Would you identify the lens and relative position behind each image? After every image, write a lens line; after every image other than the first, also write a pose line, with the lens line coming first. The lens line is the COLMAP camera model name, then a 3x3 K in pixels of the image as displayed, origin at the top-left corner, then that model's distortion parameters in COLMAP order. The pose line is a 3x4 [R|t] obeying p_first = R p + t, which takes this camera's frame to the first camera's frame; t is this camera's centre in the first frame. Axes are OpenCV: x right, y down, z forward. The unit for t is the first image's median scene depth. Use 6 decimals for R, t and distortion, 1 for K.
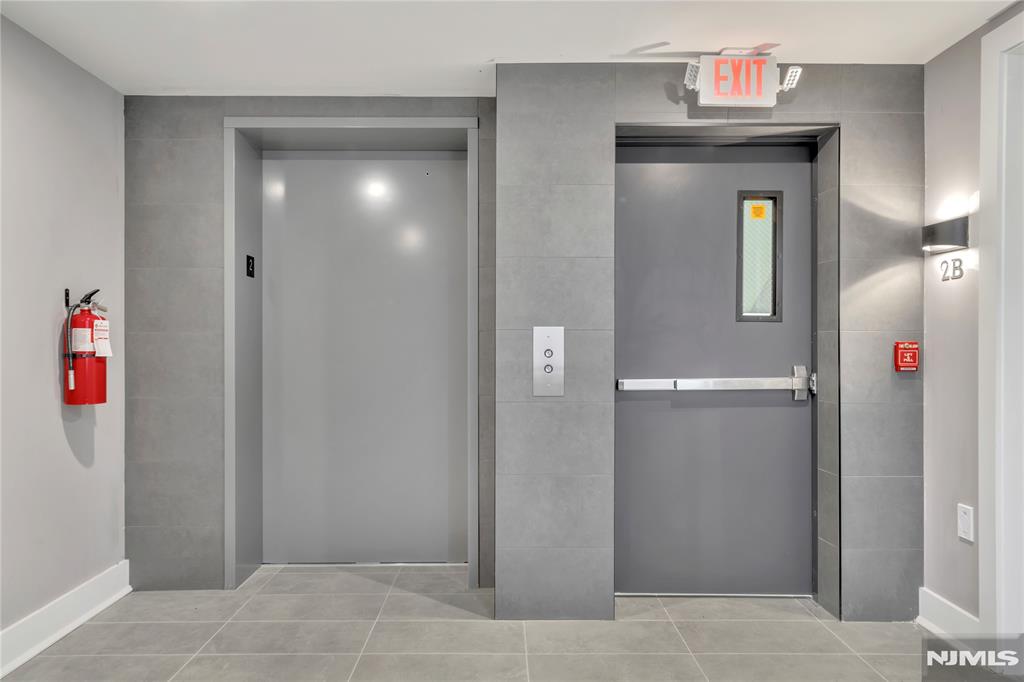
lens RADIAL K [[718.7, 0, 512.1], [0, 718.7, 341.8], [0, 0, 1]] dist [0.012192, -0.002714]
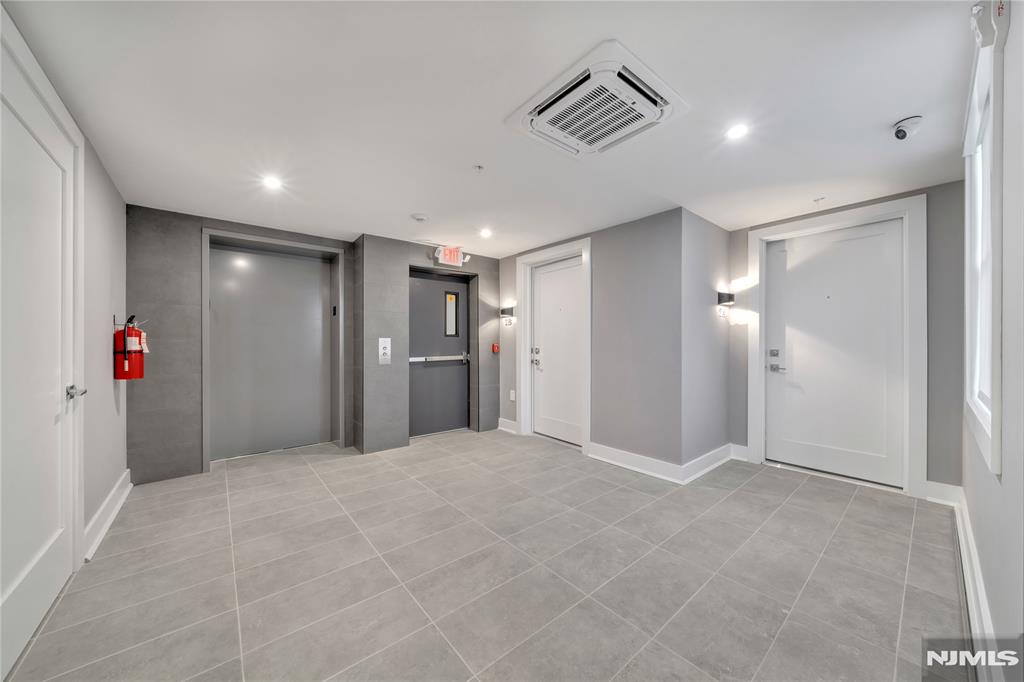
lens RADIAL K [[356.8, 0, 512.9], [0, 356.8, 342.1], [0, 0, 1]] dist [-0.004723, -0.000166]
pose [[0.774776, -0.000046, 0.632236, -0.408441], [0.002168, 0.999994, -0.002584, -0.001939], [-0.632233, 0.003373, 0.774771, -0.297283]]
